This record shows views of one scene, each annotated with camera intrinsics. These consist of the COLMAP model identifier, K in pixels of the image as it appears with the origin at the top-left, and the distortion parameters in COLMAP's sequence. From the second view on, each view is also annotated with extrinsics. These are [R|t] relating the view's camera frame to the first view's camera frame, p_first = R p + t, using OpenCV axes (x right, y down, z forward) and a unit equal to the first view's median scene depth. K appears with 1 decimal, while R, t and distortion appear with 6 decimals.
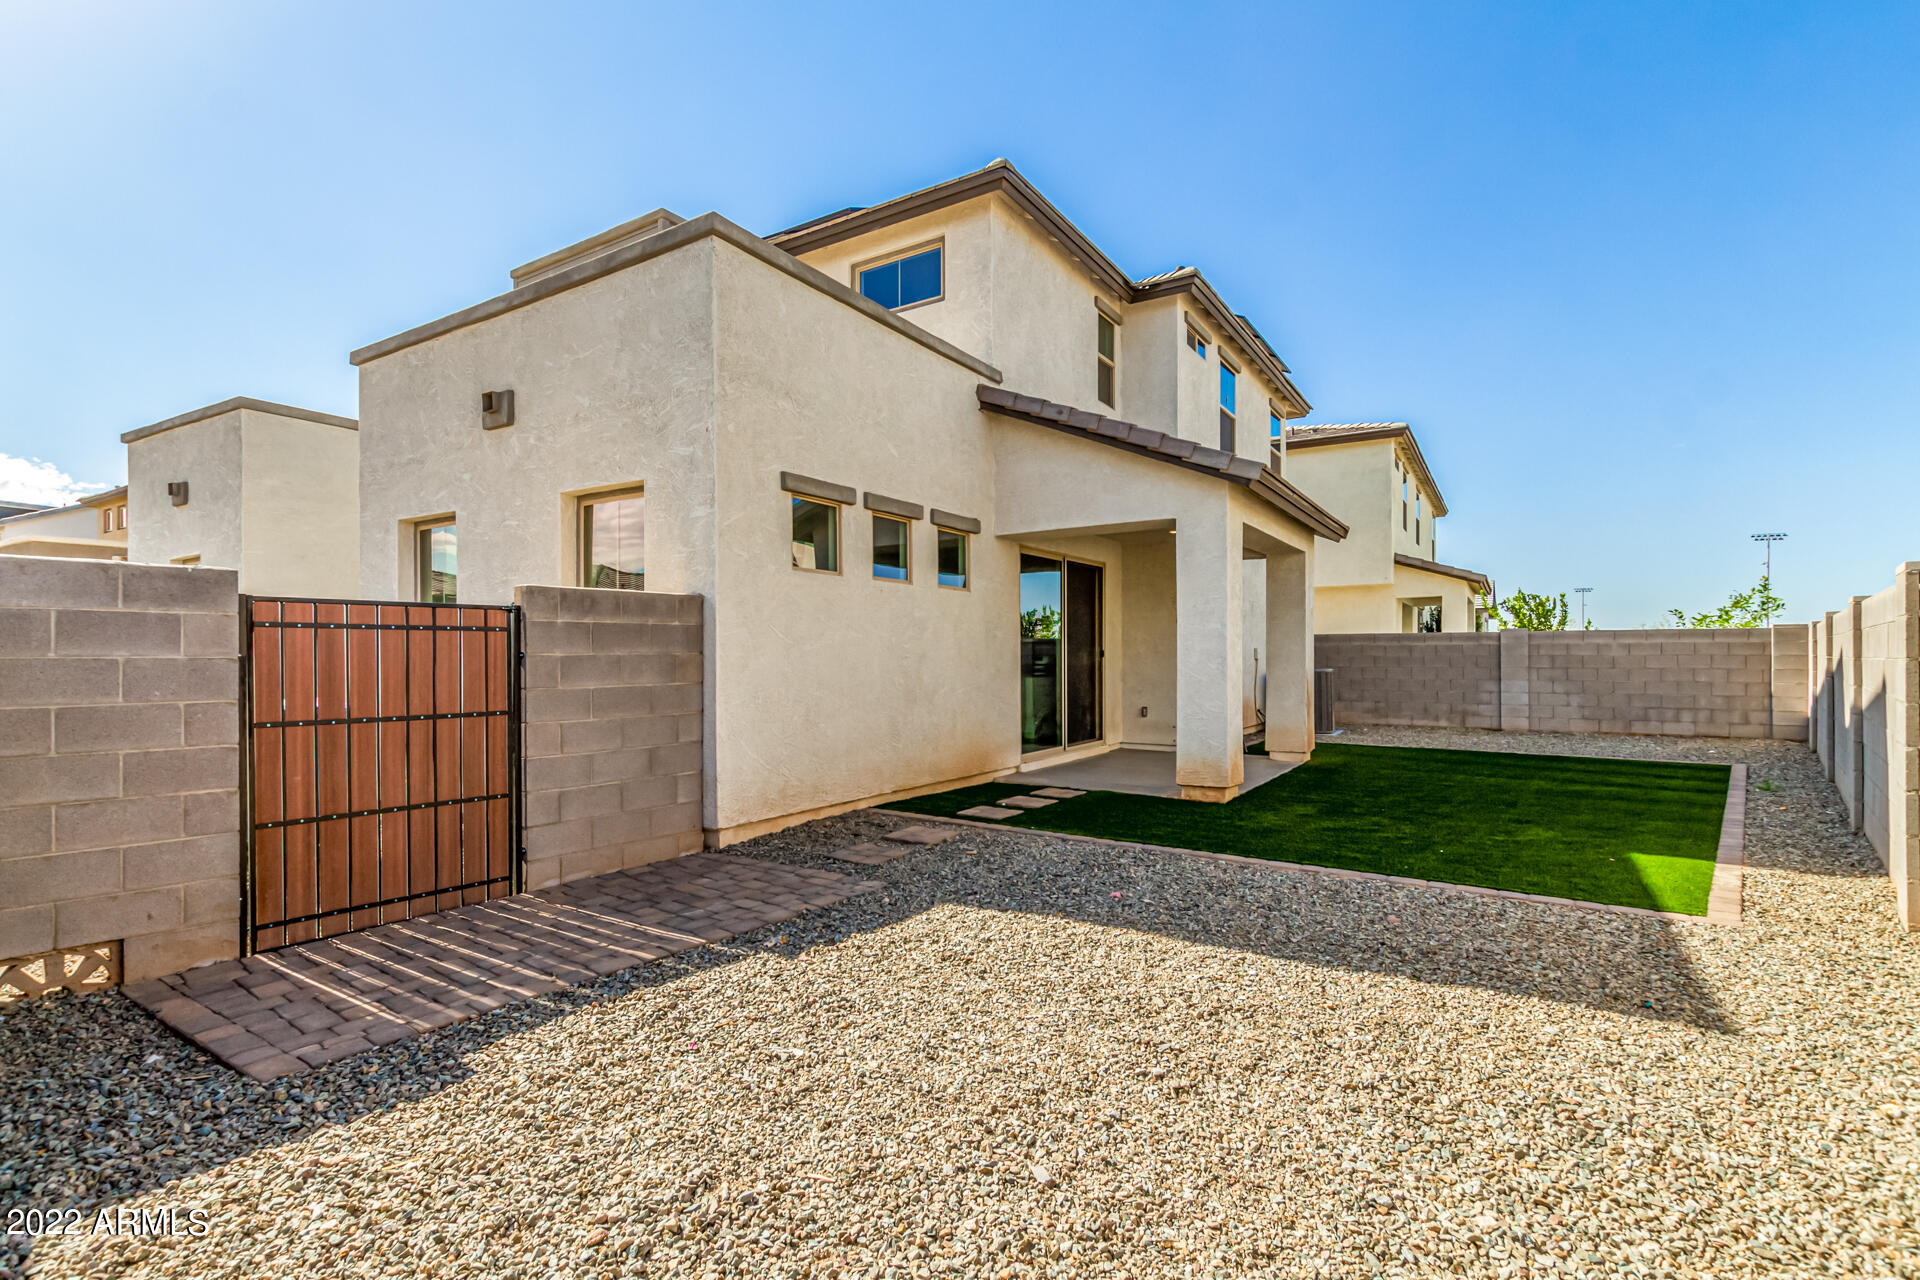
lens RADIAL K [[888.7, 0, 938.0], [0, 888.7, 658.6], [0, 0, 1]] dist [0.008730, -0.000066]
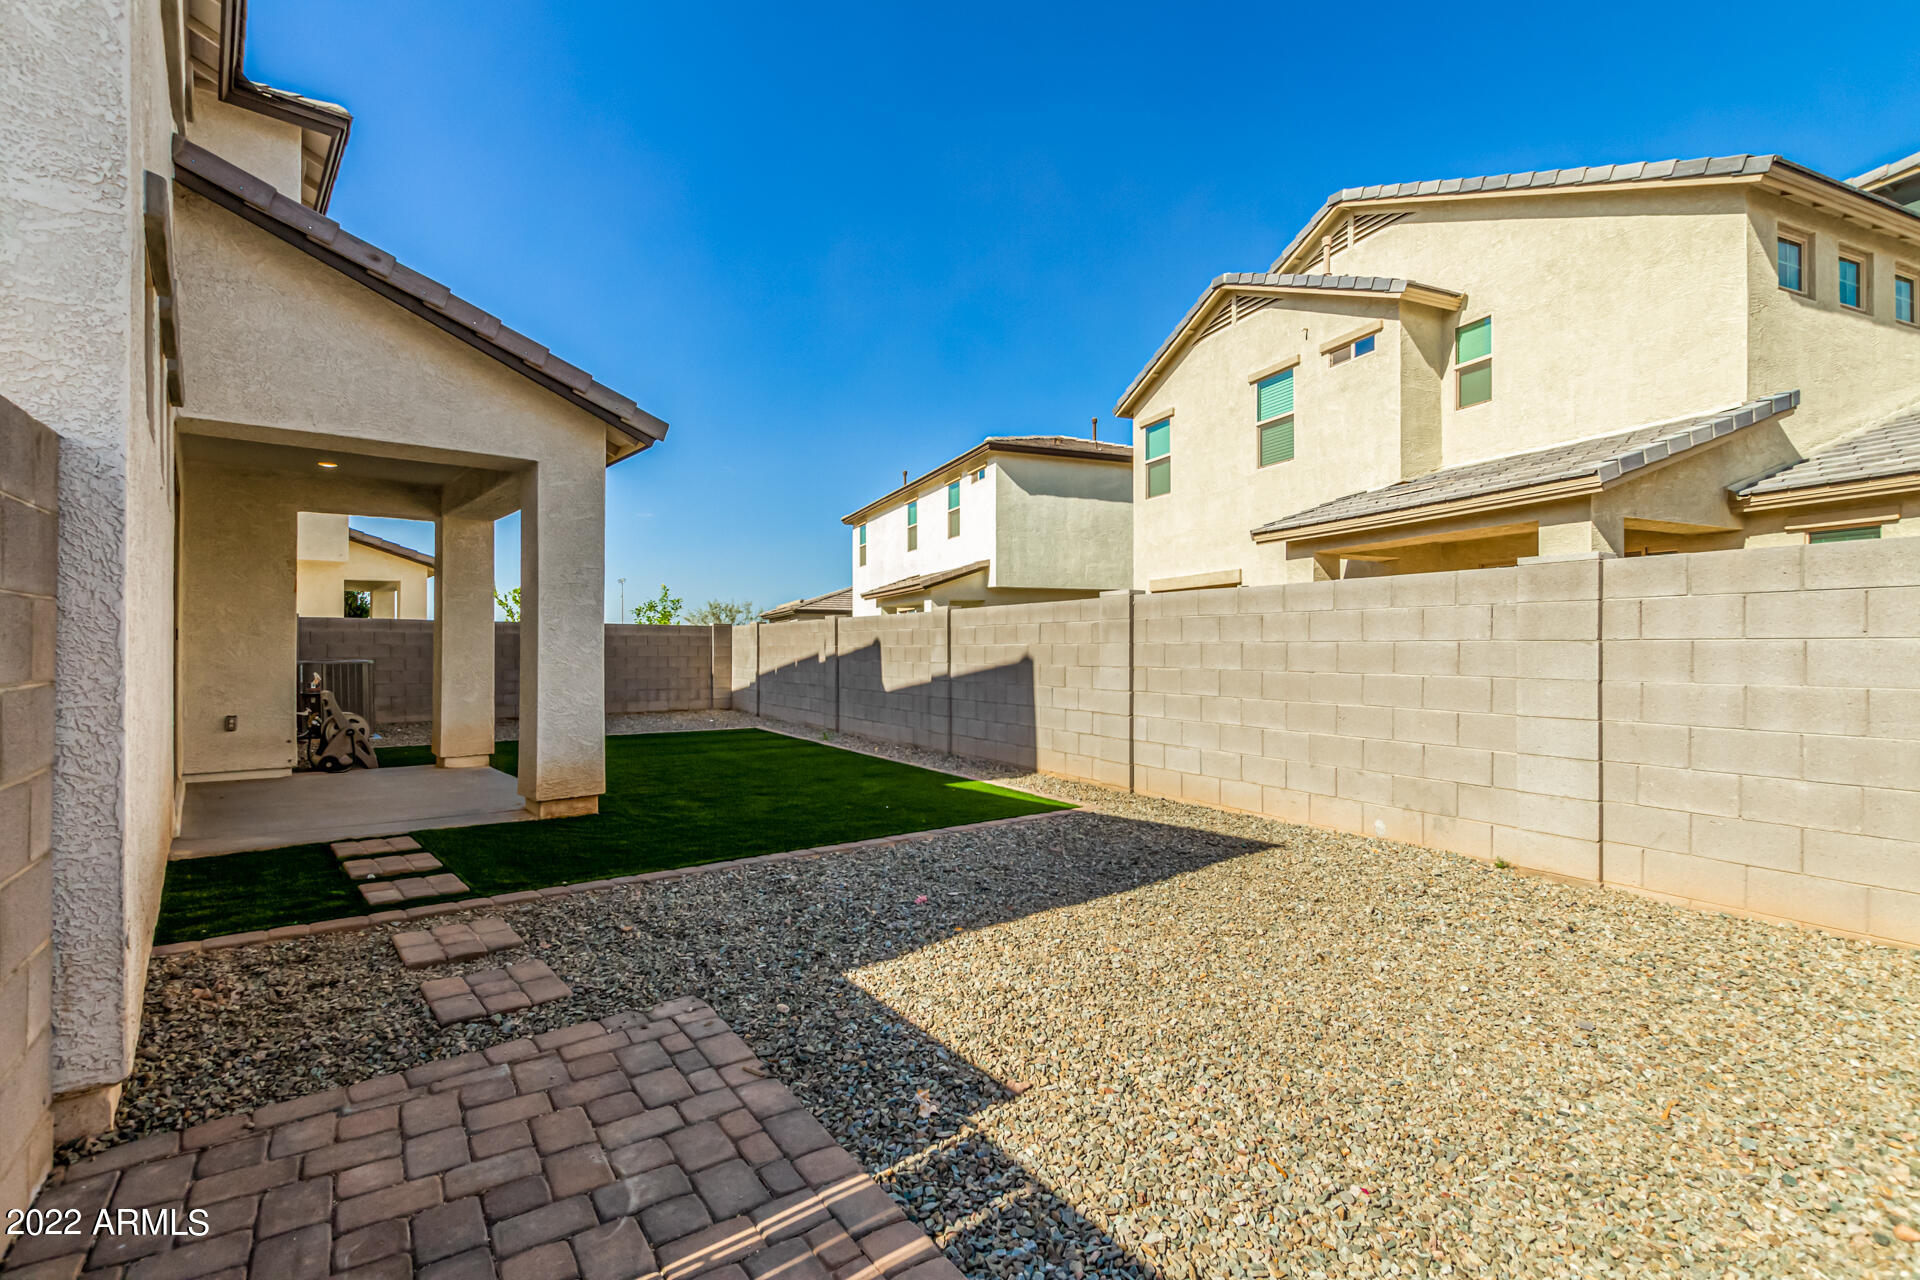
lens RADIAL K [[892.5, 0, 971.2], [0, 892.5, 646.8], [0, 0, 1]] dist [0.003732, 0.000078]
pose [[0.266485, 0.007482, 0.963810, -0.379616], [0.000839, 0.999968, -0.007995, 0.011890], [-0.963839, 0.002940, 0.266471, 0.416784]]
